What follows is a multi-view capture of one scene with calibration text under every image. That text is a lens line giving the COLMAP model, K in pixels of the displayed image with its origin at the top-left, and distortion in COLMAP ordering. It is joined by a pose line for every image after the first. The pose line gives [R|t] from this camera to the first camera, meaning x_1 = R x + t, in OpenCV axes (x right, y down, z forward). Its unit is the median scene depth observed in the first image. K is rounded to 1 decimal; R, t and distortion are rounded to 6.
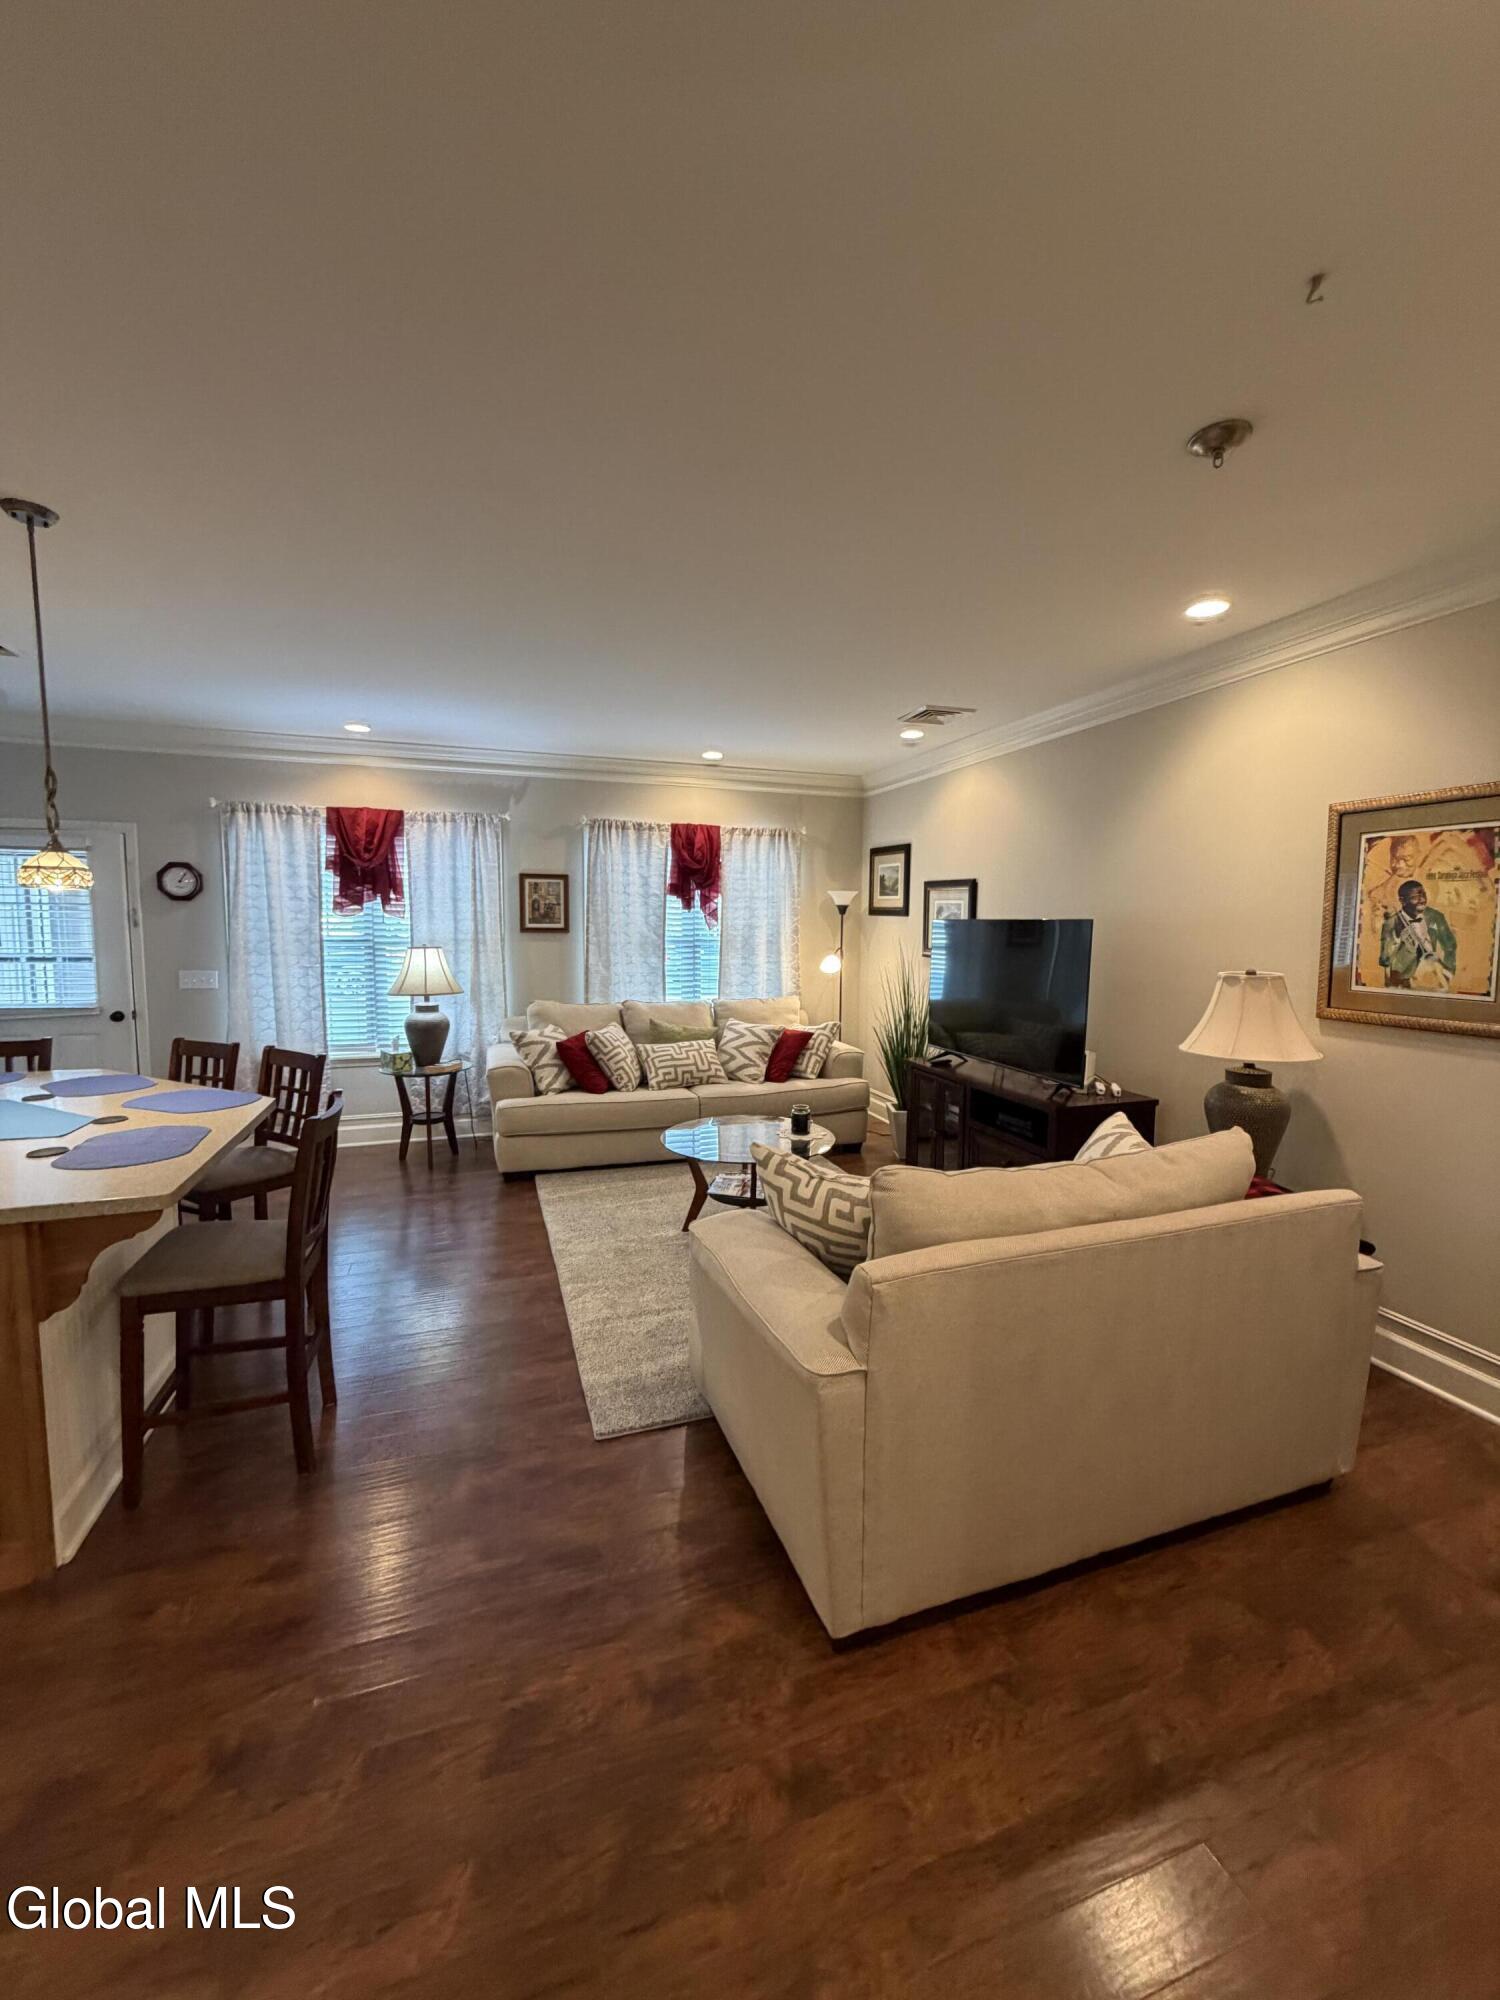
lens RADIAL K [[792.4, 0, 747.7], [0, 792.4, 998.2], [0, 0, 1]] dist [0.002434, -0.001083]
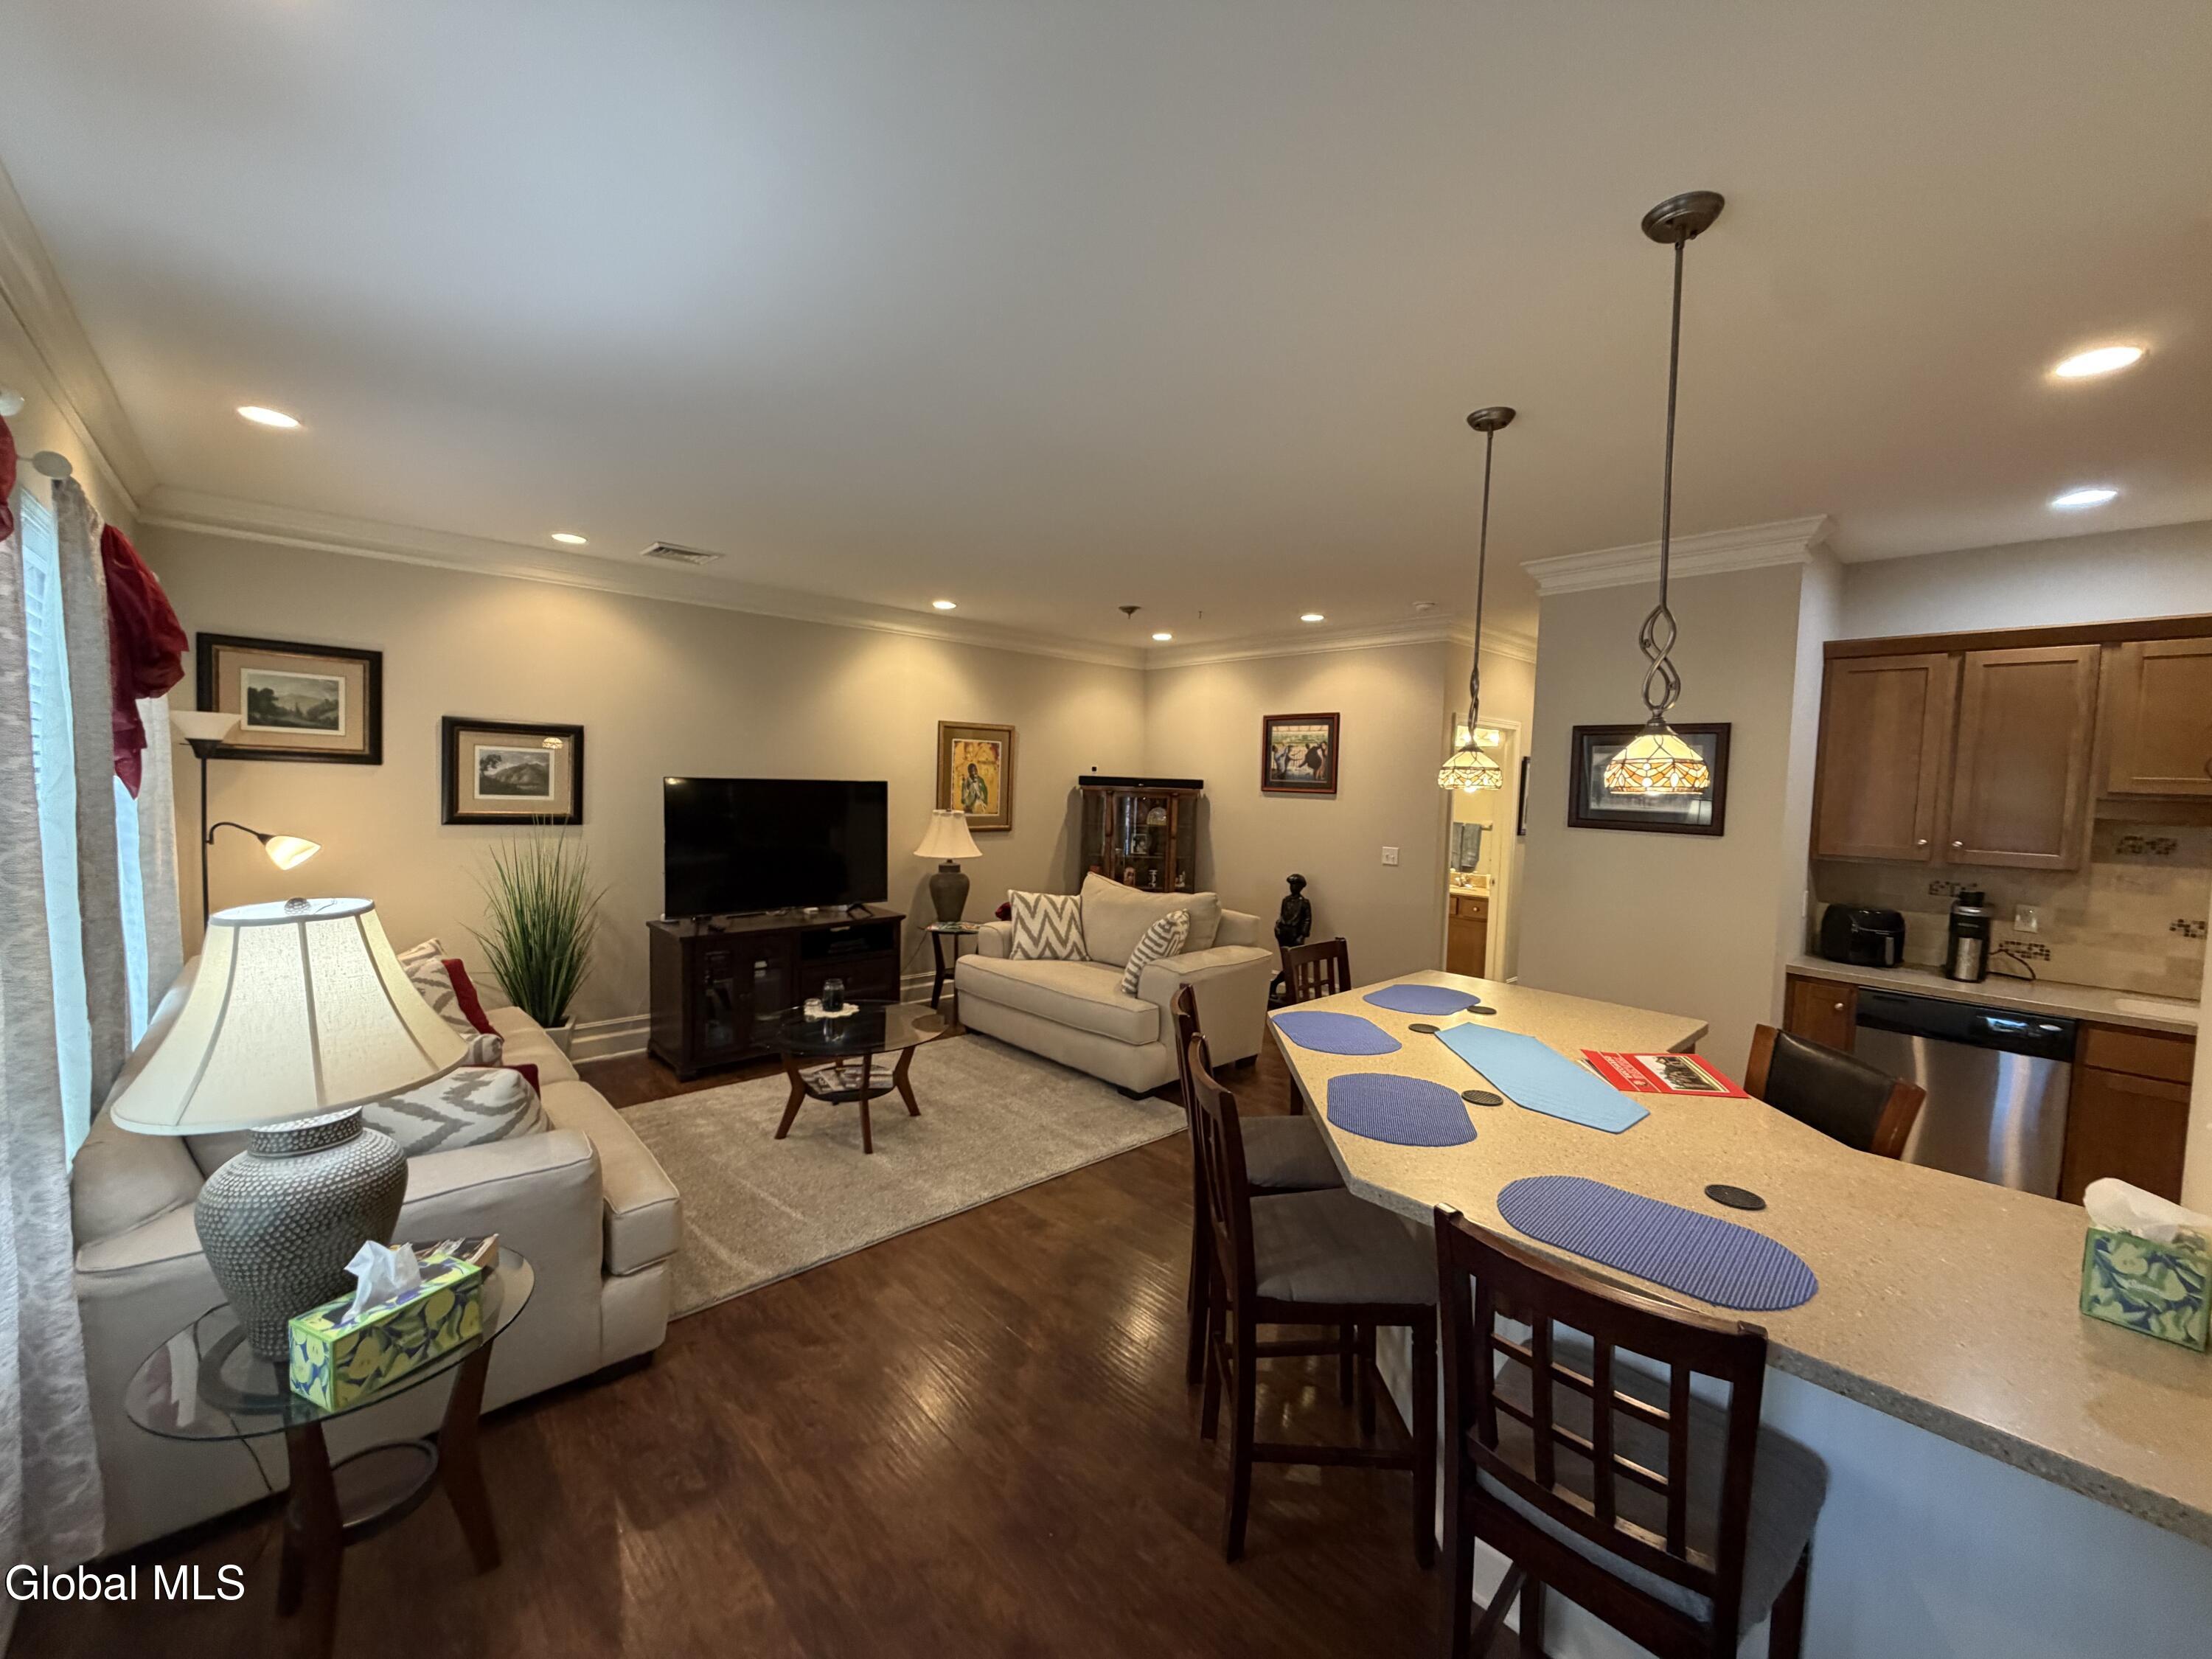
lens RADIAL K [[876.4, 0, 1103.3], [0, 876.4, 830.4], [0, 0, 1]] dist [0.002434, -0.001083]
pose [[-0.412581, -0.069220, 0.908287, -1.468067], [0.062194, 0.992641, 0.103900, -0.189221], [-0.908795, 0.099357, -0.405240, 1.629953]]
